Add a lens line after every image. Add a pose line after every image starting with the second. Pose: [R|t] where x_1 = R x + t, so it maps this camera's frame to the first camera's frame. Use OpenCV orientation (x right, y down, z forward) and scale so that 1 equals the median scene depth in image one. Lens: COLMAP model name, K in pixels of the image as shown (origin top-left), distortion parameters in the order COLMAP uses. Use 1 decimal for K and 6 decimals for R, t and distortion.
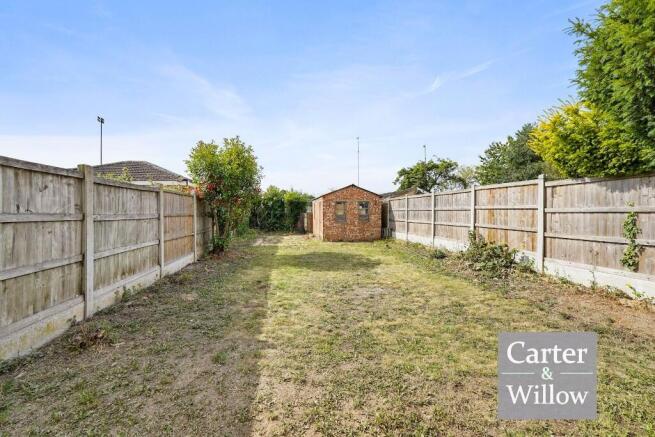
lens RADIAL K [[269.9, 0, 327.5], [0, 269.9, 216.3], [0, 0, 1]] dist [0.000429, -0.000018]
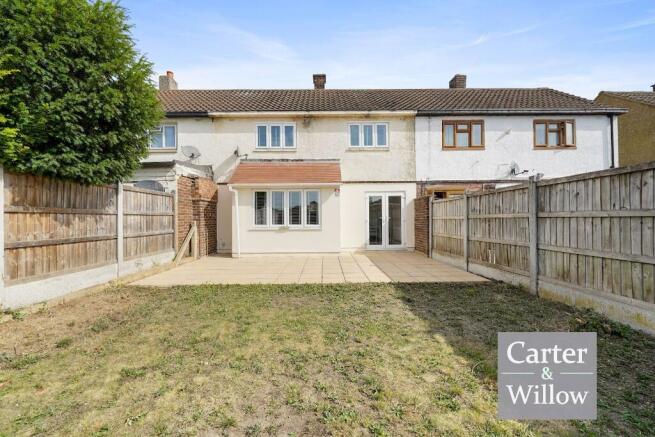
lens RADIAL K [[269.9, 0, 326.0], [0, 269.9, 216.5], [0, 0, 1]] dist [0.000429, -0.000018]
pose [[-0.986478, 0.005761, 0.163794, -0.002764], [0.007884, 0.999893, 0.012317, -0.006827], [-0.163705, 0.013442, -0.986418, 2.397204]]
